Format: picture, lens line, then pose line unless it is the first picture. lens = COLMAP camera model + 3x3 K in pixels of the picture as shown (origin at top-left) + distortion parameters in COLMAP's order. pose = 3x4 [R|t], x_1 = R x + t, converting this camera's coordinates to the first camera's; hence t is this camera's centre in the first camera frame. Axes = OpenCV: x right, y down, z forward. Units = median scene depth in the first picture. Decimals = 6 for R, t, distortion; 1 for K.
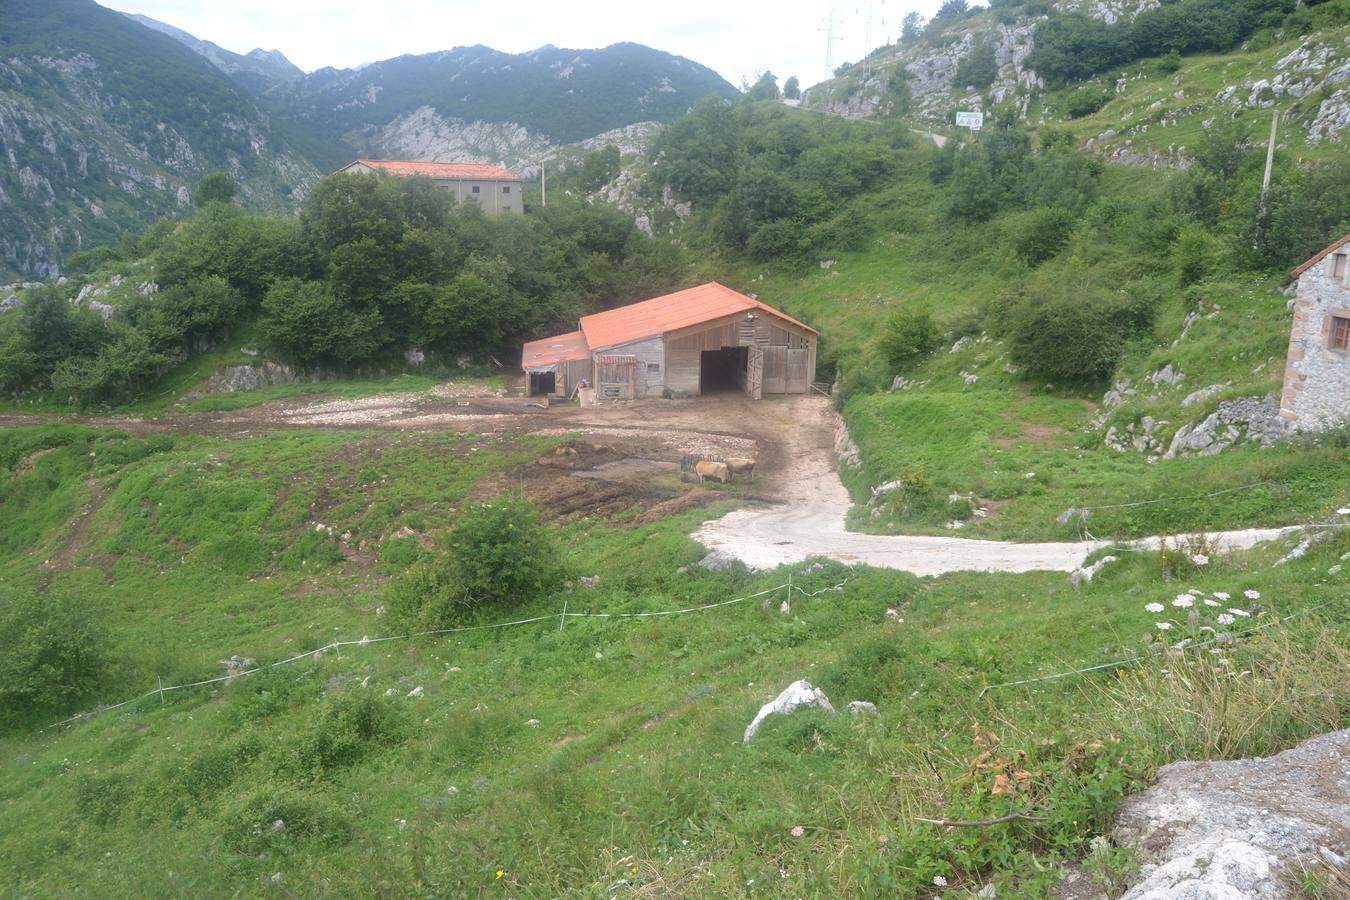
lens RADIAL K [[1070.4, 0, 679.2], [0, 1070.4, 461.5], [0, 0, 1]] dist [-0.094366, 0.036374]
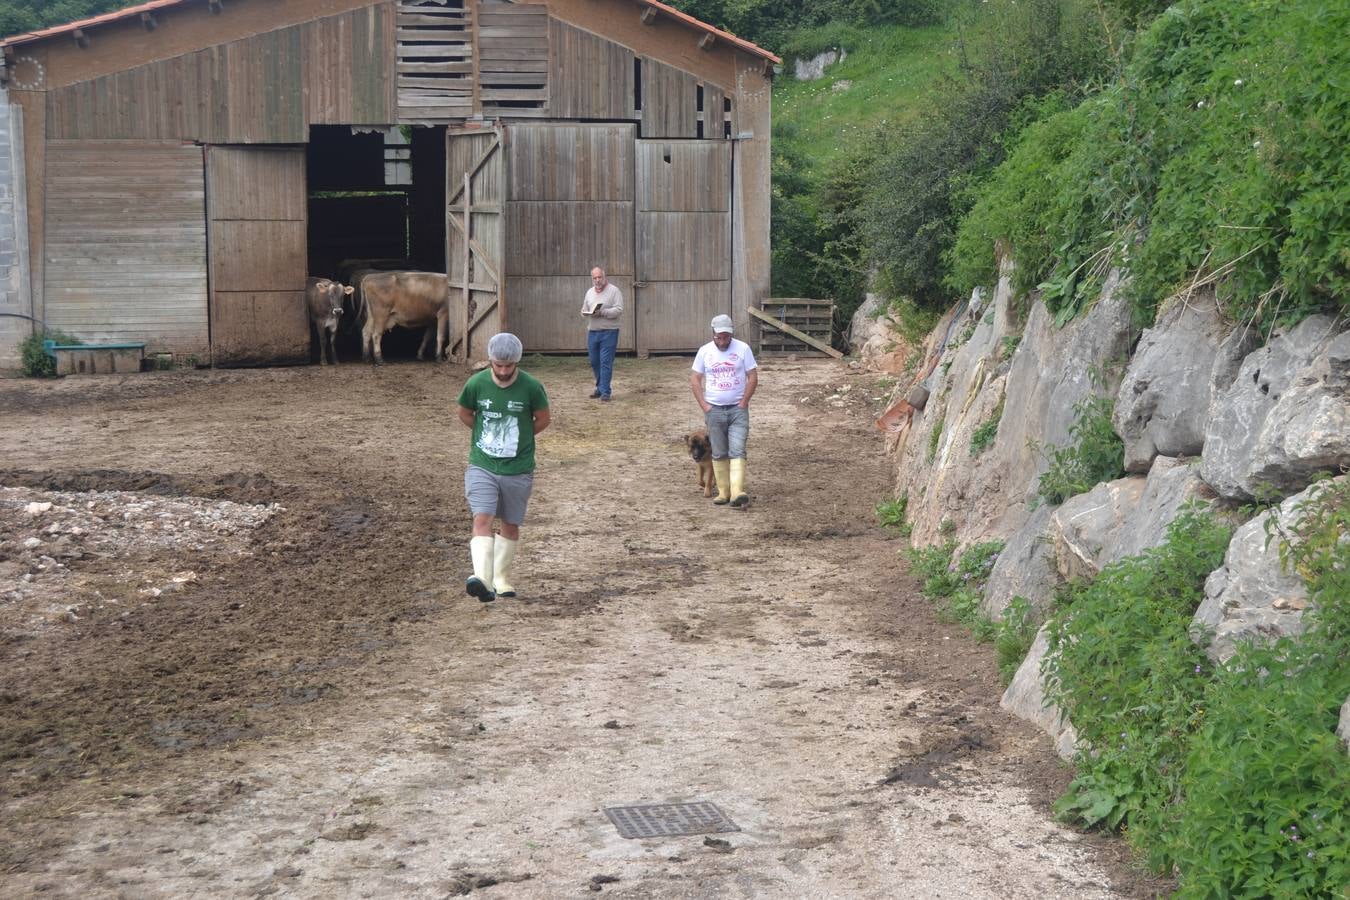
lens RADIAL K [[1798.5, 0, 672.5], [0, 1798.5, 449.8], [0, 0, 1]] dist [-0.049652, 0.000000]
pose [[0.998448, -0.027002, 0.048706, 0.086474], [0.033239, 0.990671, -0.132158, 0.003009], [-0.044683, 0.133571, 0.990031, 0.629819]]
